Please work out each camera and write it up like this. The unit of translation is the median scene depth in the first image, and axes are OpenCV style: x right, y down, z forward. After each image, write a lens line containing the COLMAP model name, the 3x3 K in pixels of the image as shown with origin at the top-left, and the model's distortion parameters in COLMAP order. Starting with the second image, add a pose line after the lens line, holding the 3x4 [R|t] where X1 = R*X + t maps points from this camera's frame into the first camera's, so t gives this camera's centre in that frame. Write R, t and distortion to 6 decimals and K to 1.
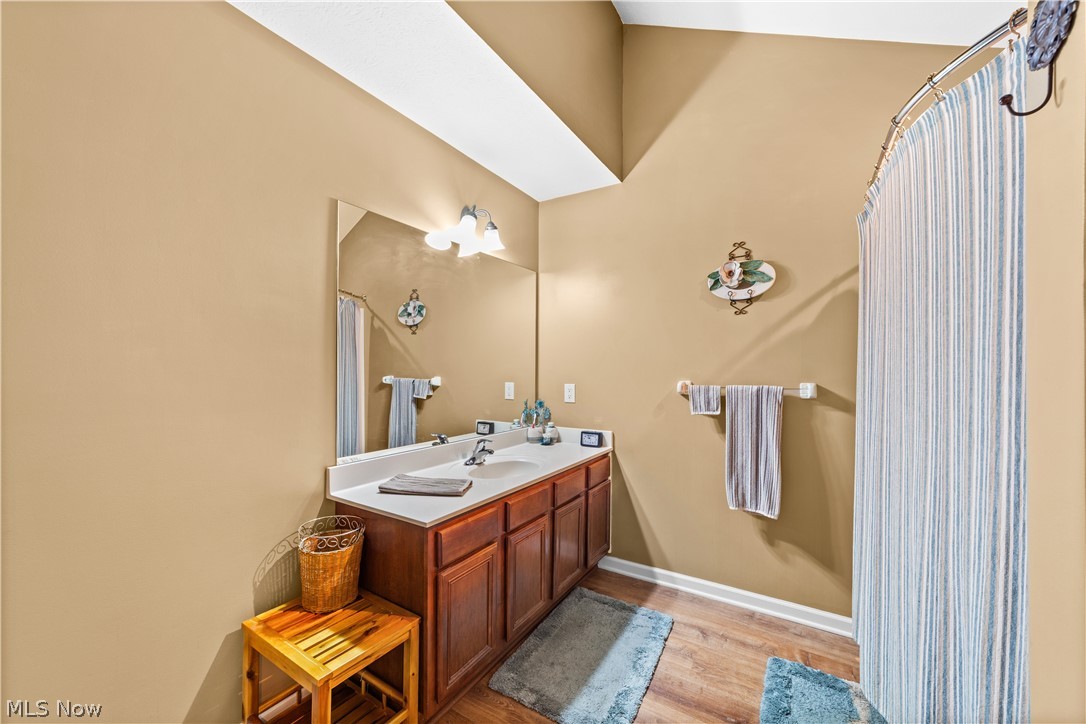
lens RADIAL K [[420.0, 0, 538.7], [0, 420.0, 365.9], [0, 0, 1]] dist [-0.017237, 0.007922]
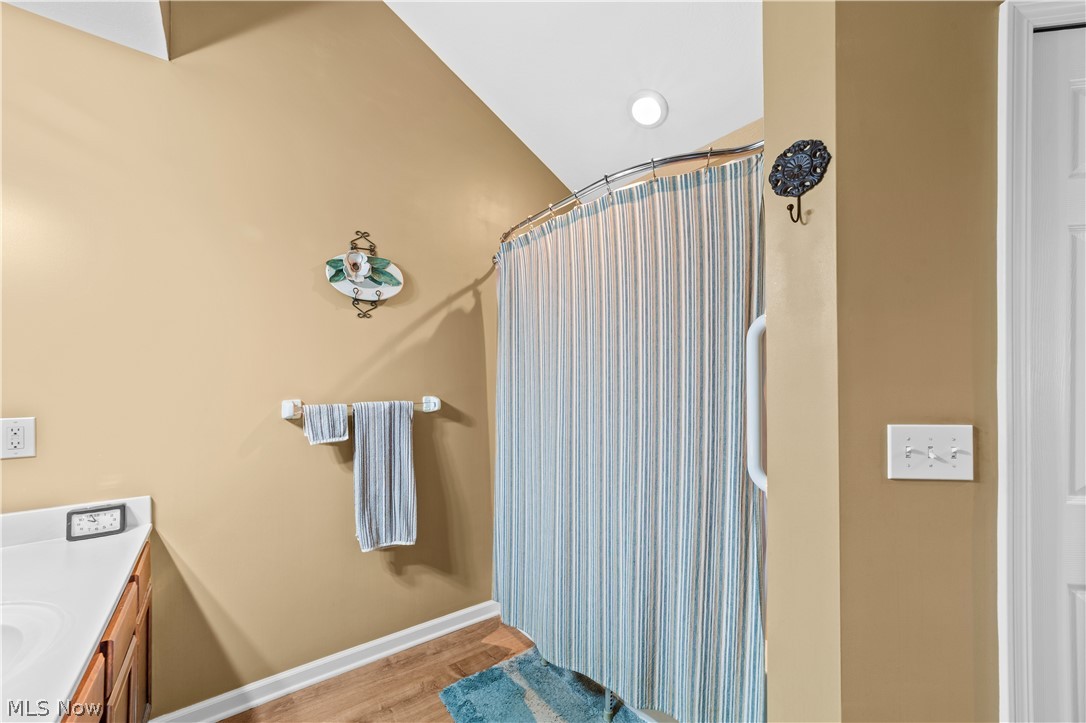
lens RADIAL K [[421.7, 0, 543.8], [0, 421.7, 382.4], [0, 0, 1]] dist [-0.013476, 0.000138]
pose [[0.354330, -0.006666, 0.935097, -0.190160], [-0.001674, 0.999968, 0.007763, -0.000459], [-0.935119, -0.004316, 0.354308, 0.380273]]
